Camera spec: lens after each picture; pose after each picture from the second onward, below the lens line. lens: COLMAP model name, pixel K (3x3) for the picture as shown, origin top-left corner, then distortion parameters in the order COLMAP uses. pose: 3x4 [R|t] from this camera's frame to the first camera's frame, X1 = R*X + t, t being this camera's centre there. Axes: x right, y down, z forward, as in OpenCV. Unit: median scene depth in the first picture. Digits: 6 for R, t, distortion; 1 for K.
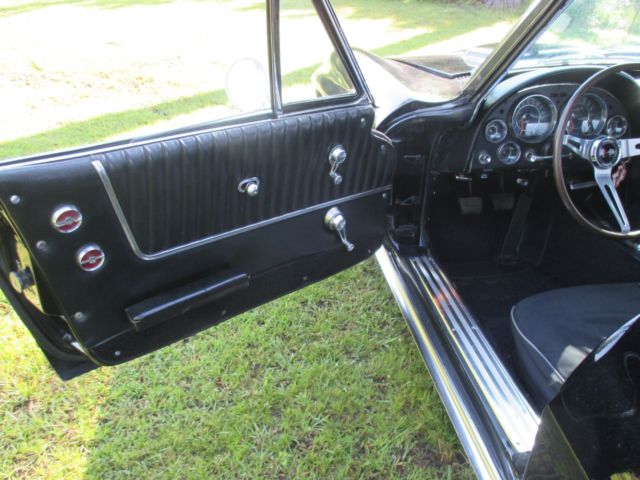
lens RADIAL K [[556.0, 0, 320.0], [0, 556.0, 240.0], [0, 0, 1]] dist [-0.042382, 0.007911]
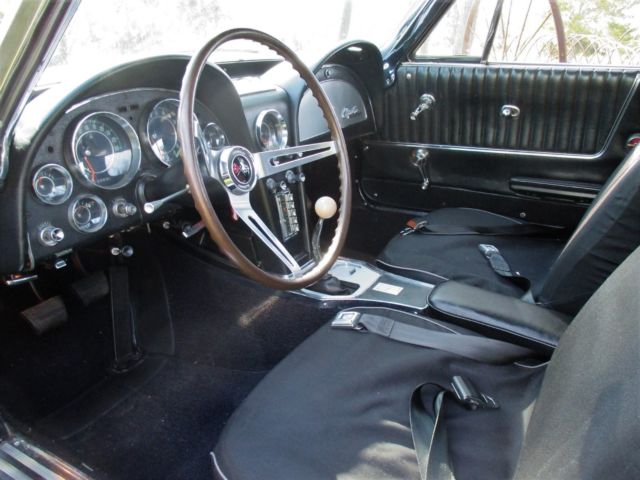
lens RADIAL K [[540.1, 0, 320.0], [0, 540.1, 220.2], [0, 0, 1]] dist [-0.014410, -0.006677]
pose [[0.641919, -0.287381, 0.710882, 0.090058], [0.382657, 0.923473, 0.027788, -0.072702], [-0.664466, 0.254186, 0.702762, 0.434390]]
